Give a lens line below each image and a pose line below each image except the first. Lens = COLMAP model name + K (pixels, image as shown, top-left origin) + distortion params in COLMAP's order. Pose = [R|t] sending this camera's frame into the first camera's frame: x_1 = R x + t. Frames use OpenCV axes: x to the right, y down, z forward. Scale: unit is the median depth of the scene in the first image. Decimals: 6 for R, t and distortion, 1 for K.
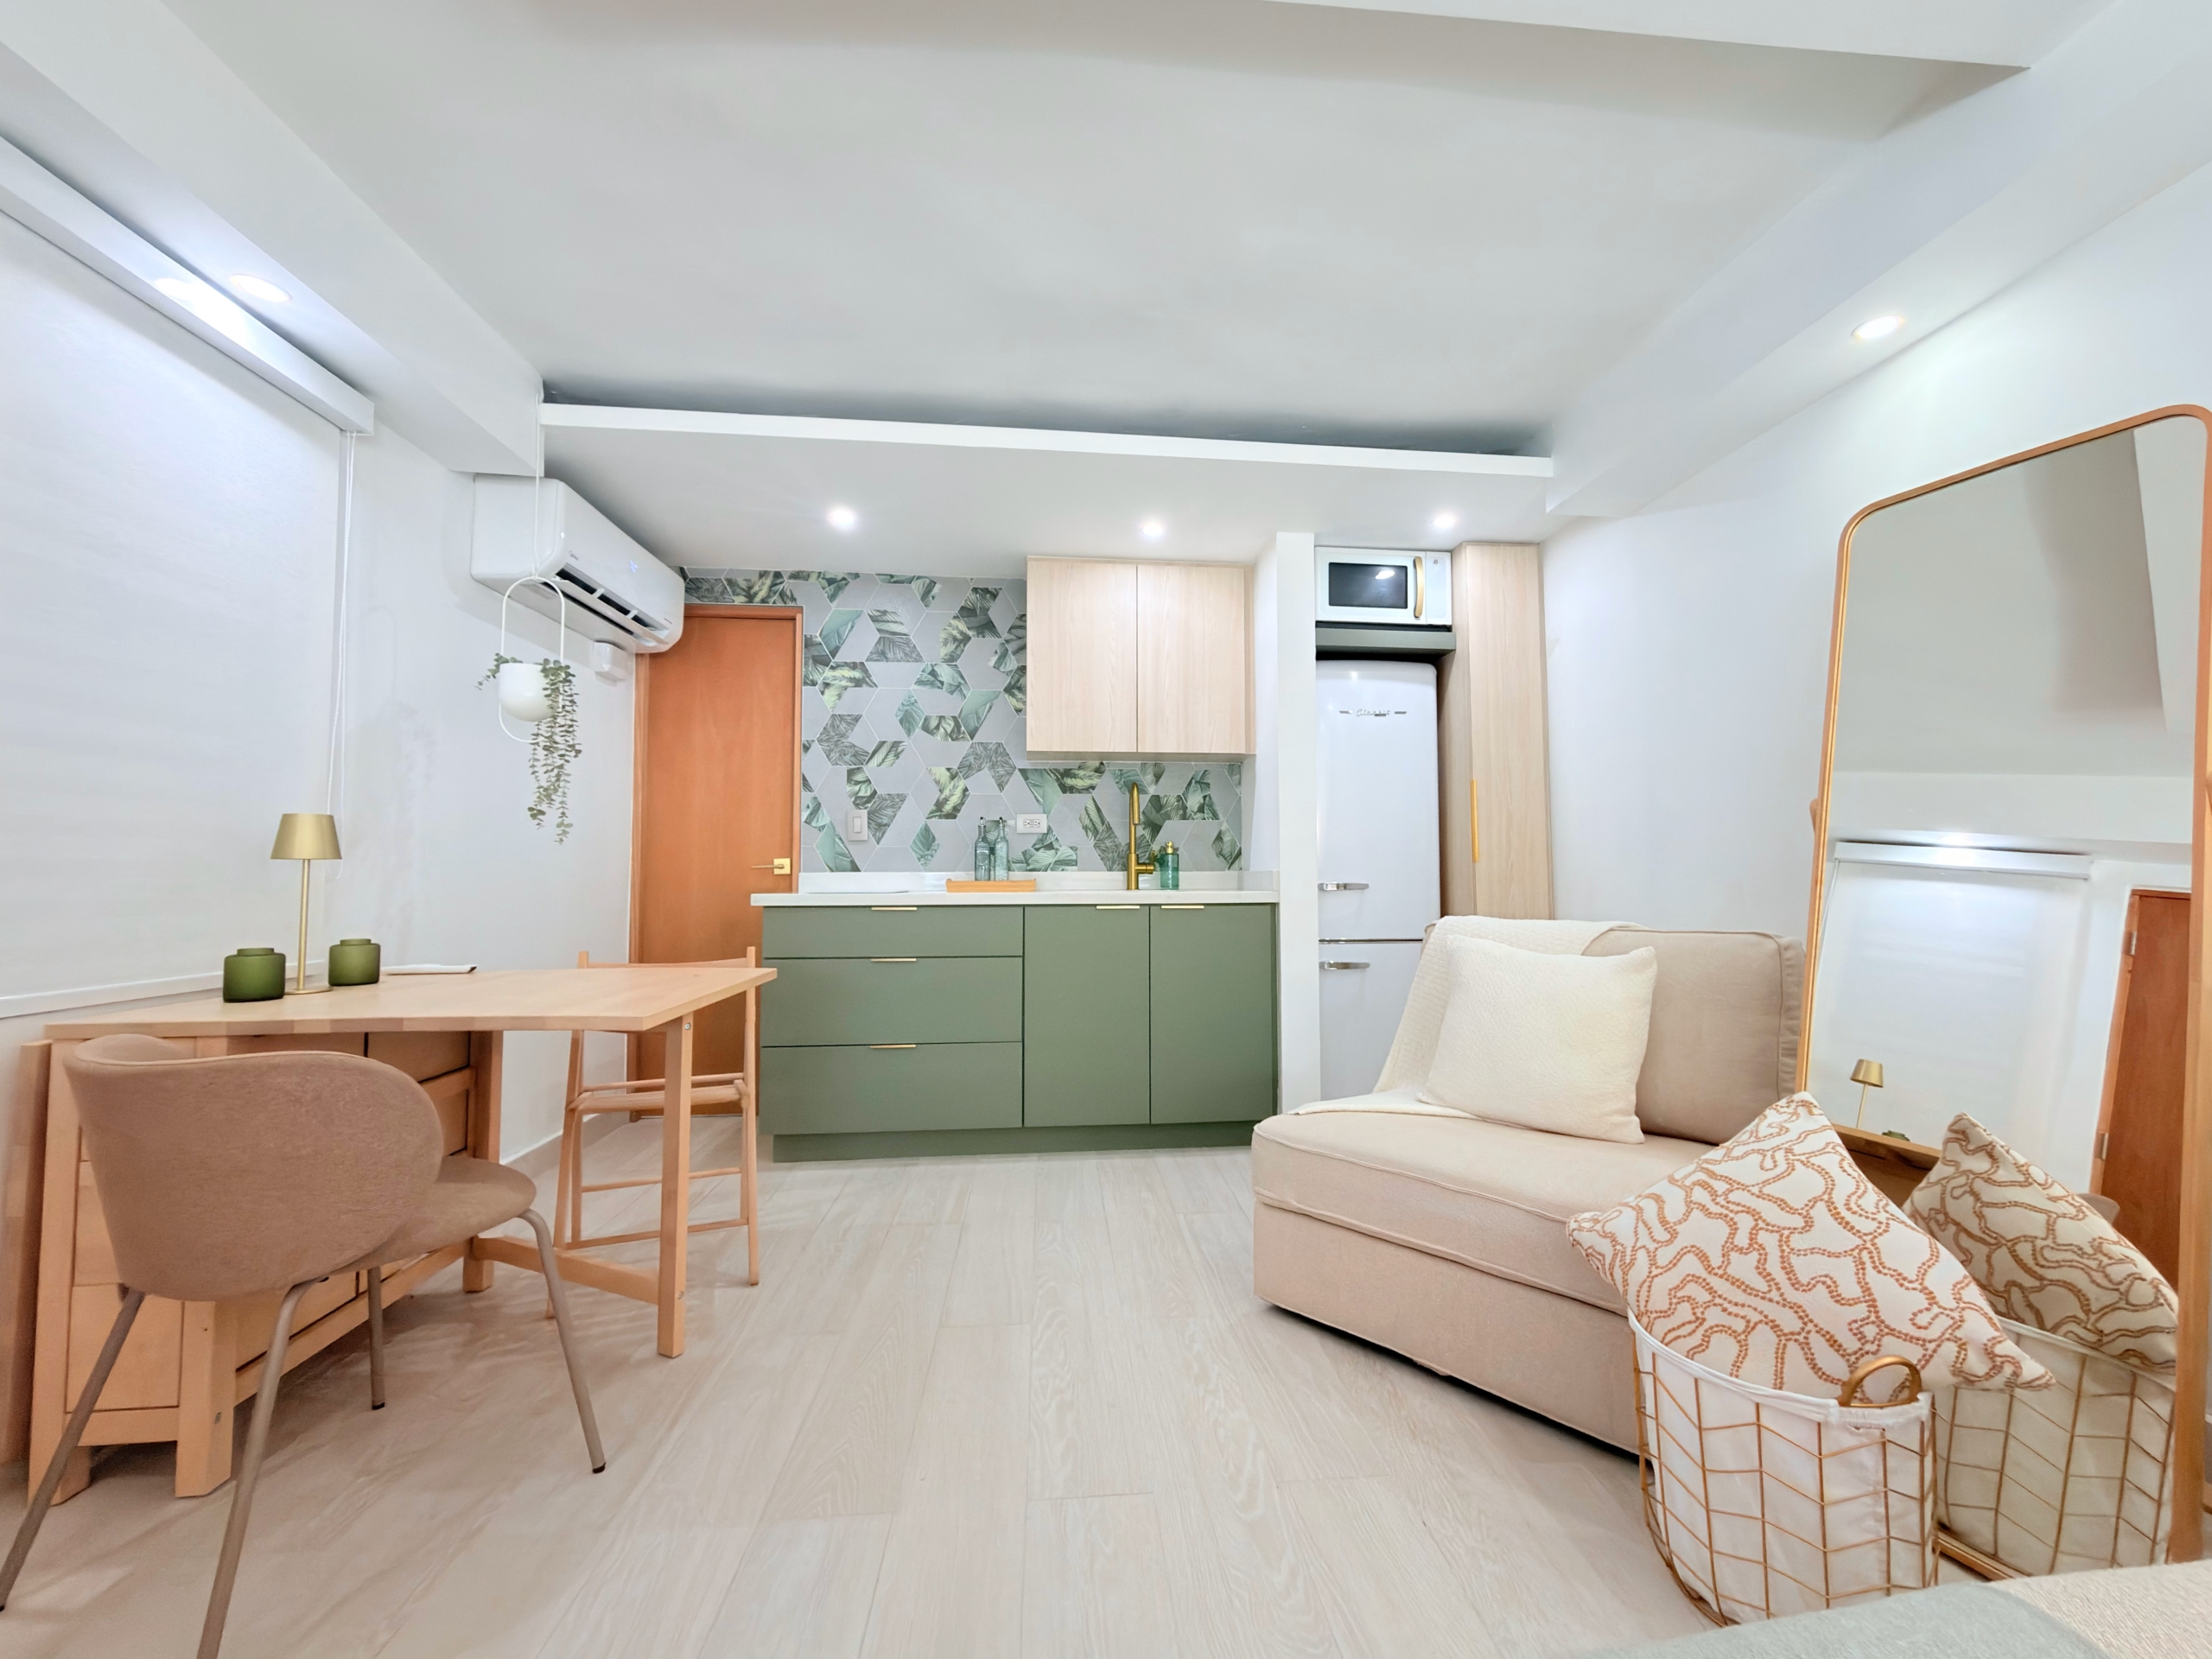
lens RADIAL K [[943.9, 0, 1137.3], [0, 943.9, 829.4], [0, 0, 1]] dist [0.001267, -0.000965]
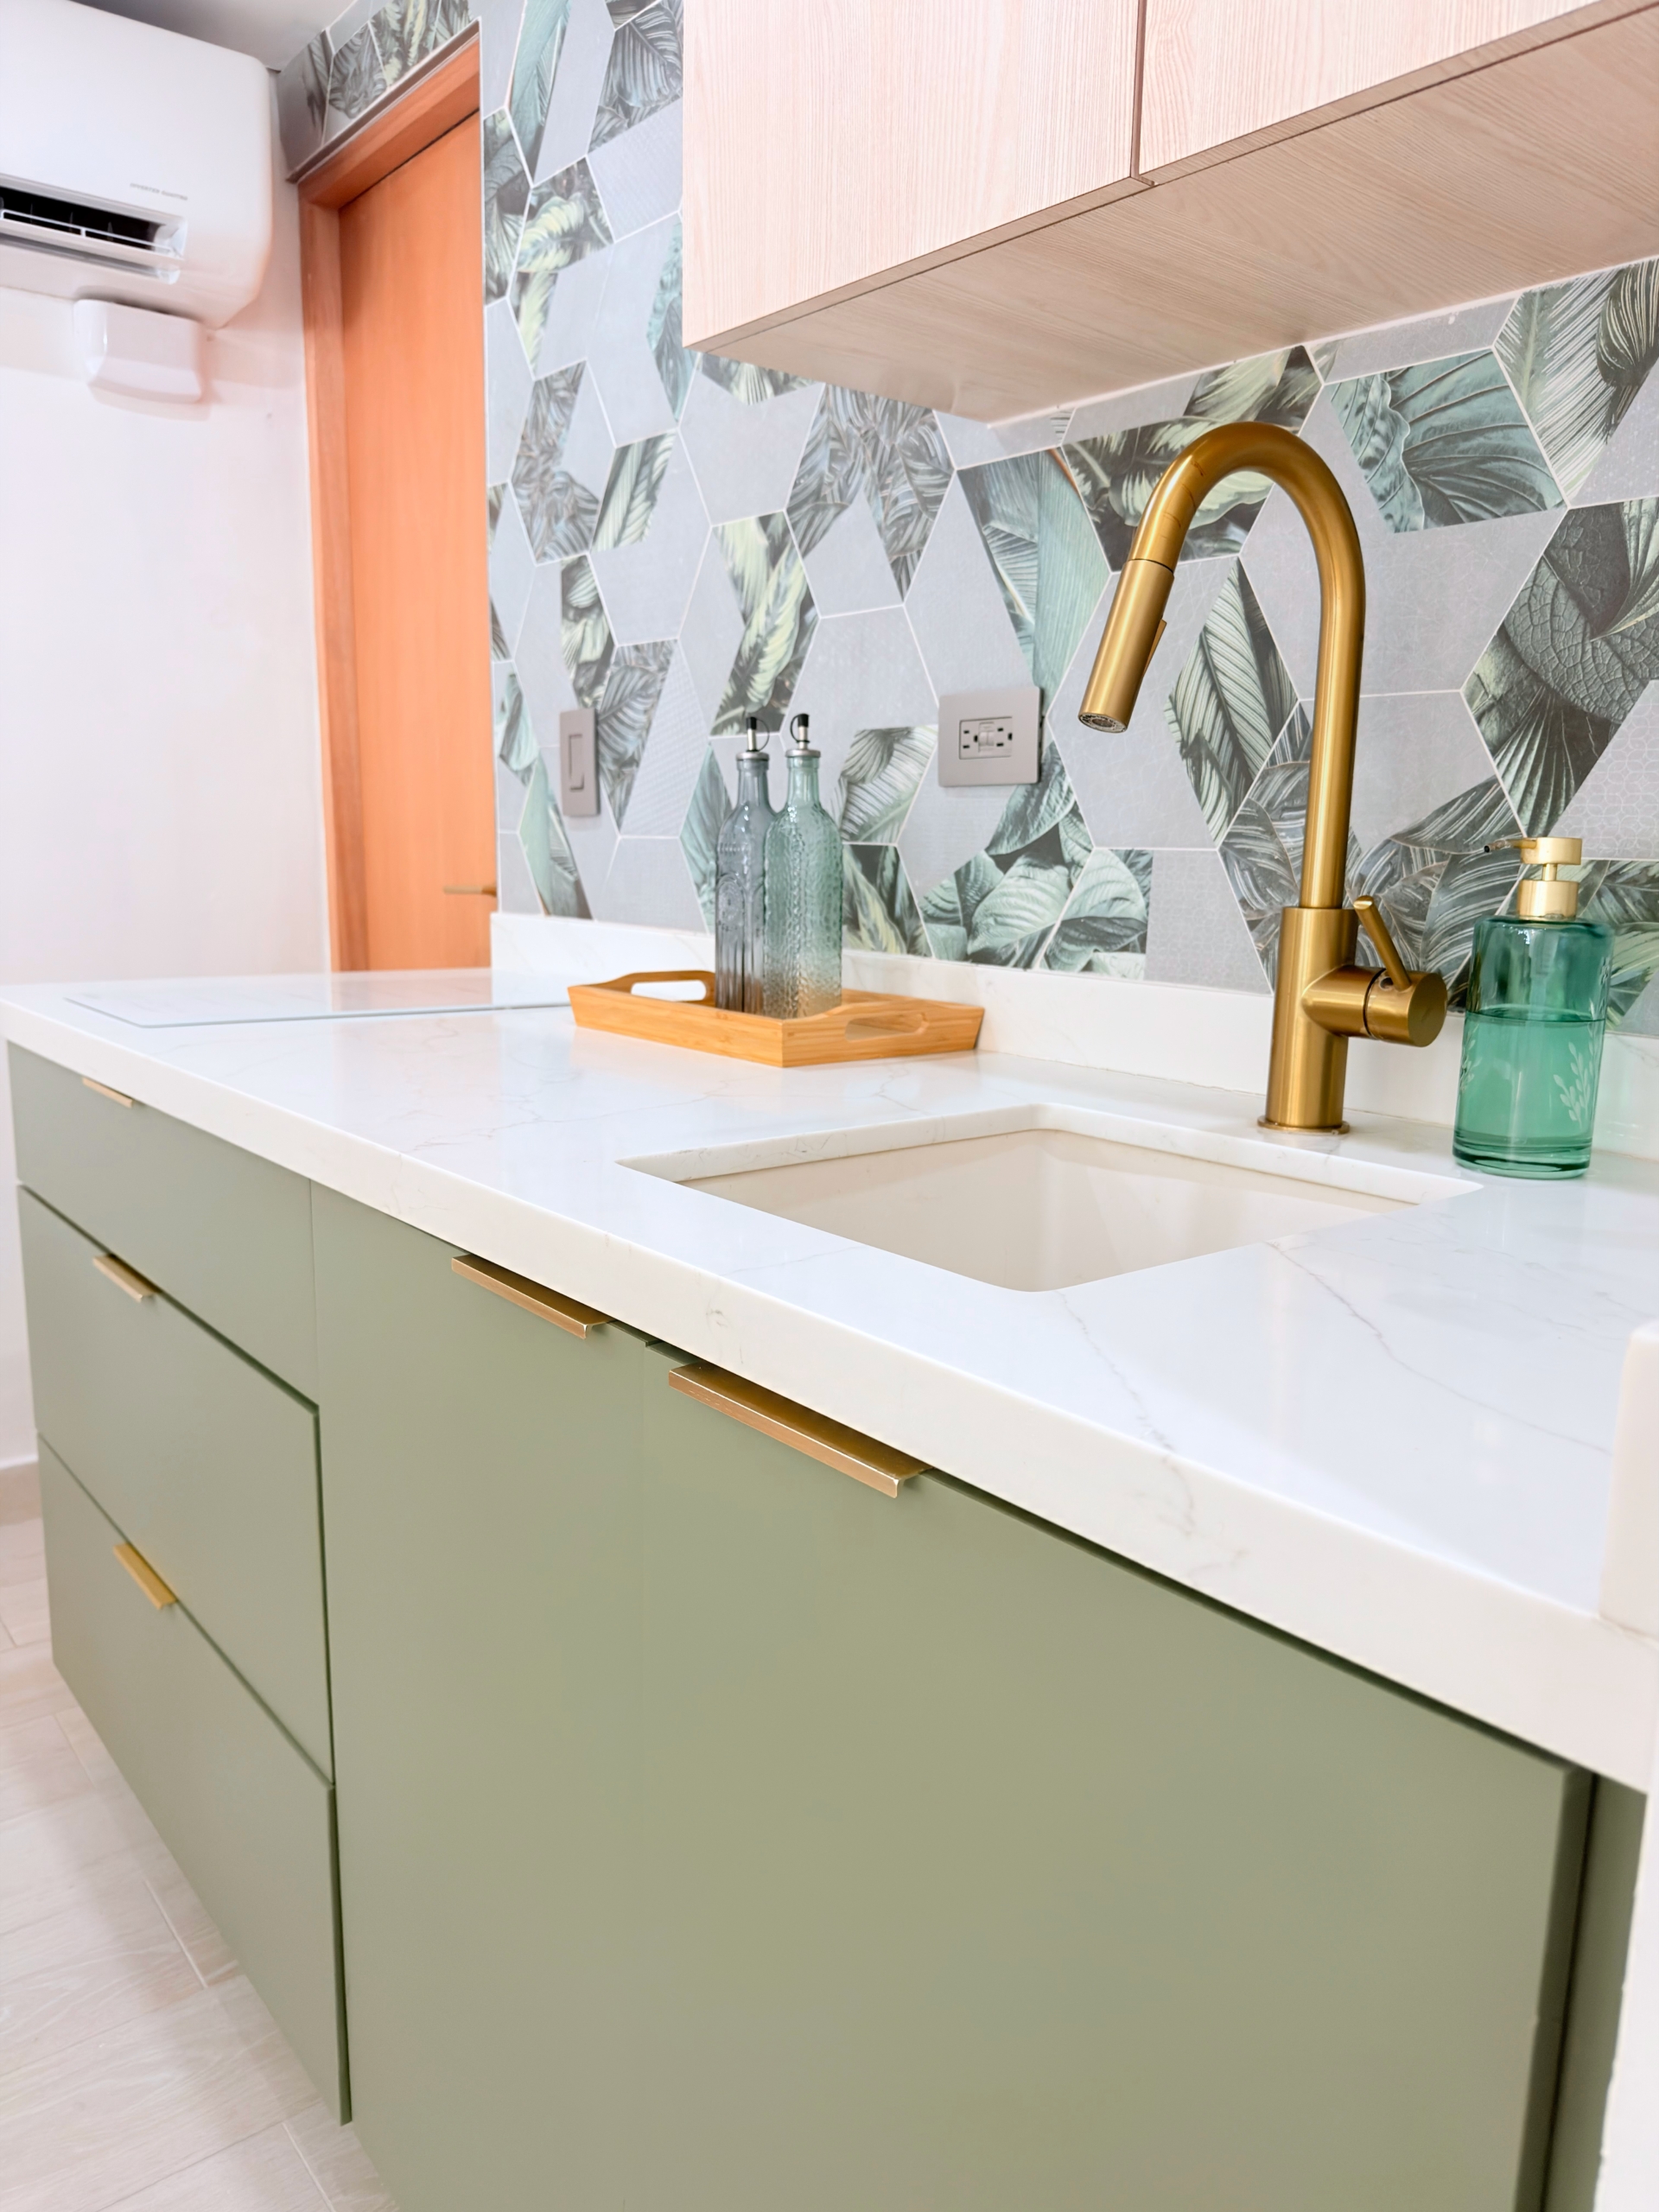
lens RADIAL K [[1596.9, 0, 840.5], [0, 1596.9, 1134.4], [0, 0, 1]] dist [0.003011, -0.034218]
pose [[0.546306, 0.168685, -0.820424, 0.192297], [0.017795, 0.976952, 0.212717, 0.004511], [0.837397, -0.130808, 0.530713, 0.831417]]
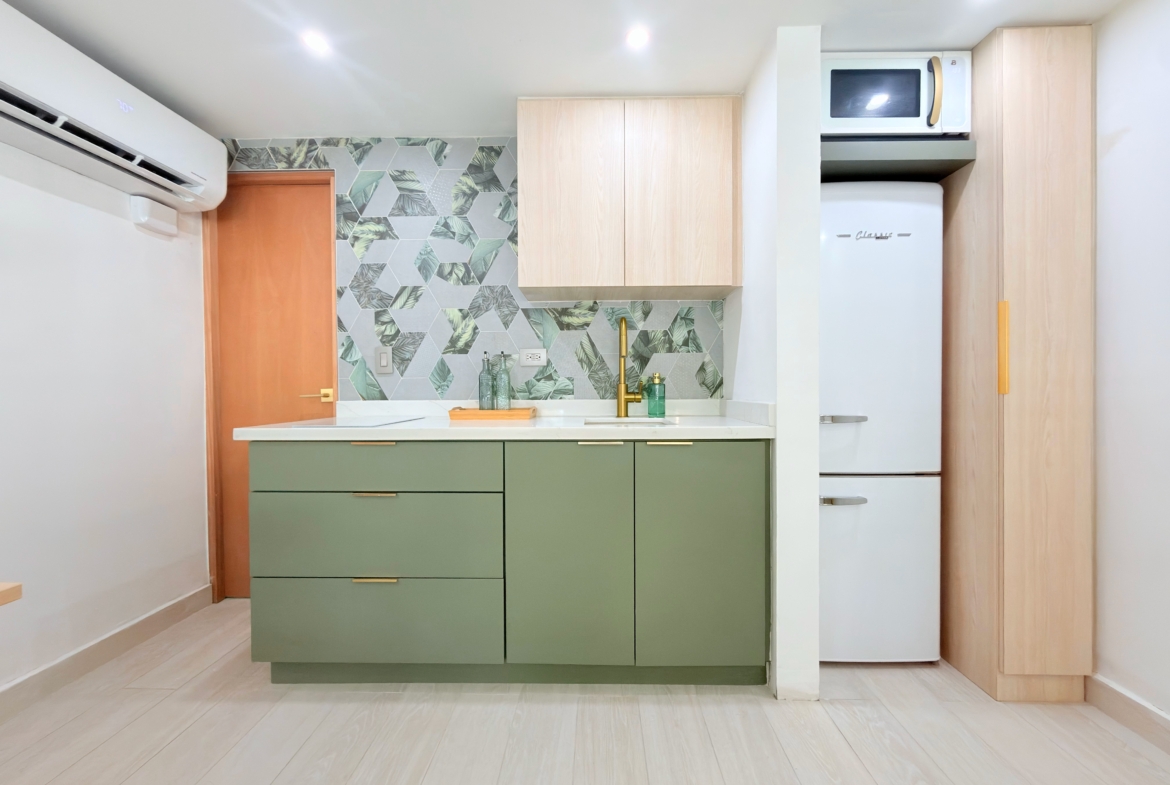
lens RADIAL K [[466.8, 0, 583.7], [0, 466.8, 393.5], [0, 0, 1]] dist [-0.001022, -0.000222]
pose [[0.992175, 0.000136, -0.124857, 0.019182], [0.007642, 0.998058, 0.061816, 0.003239], [0.124623, -0.062286, 0.990247, 0.486901]]
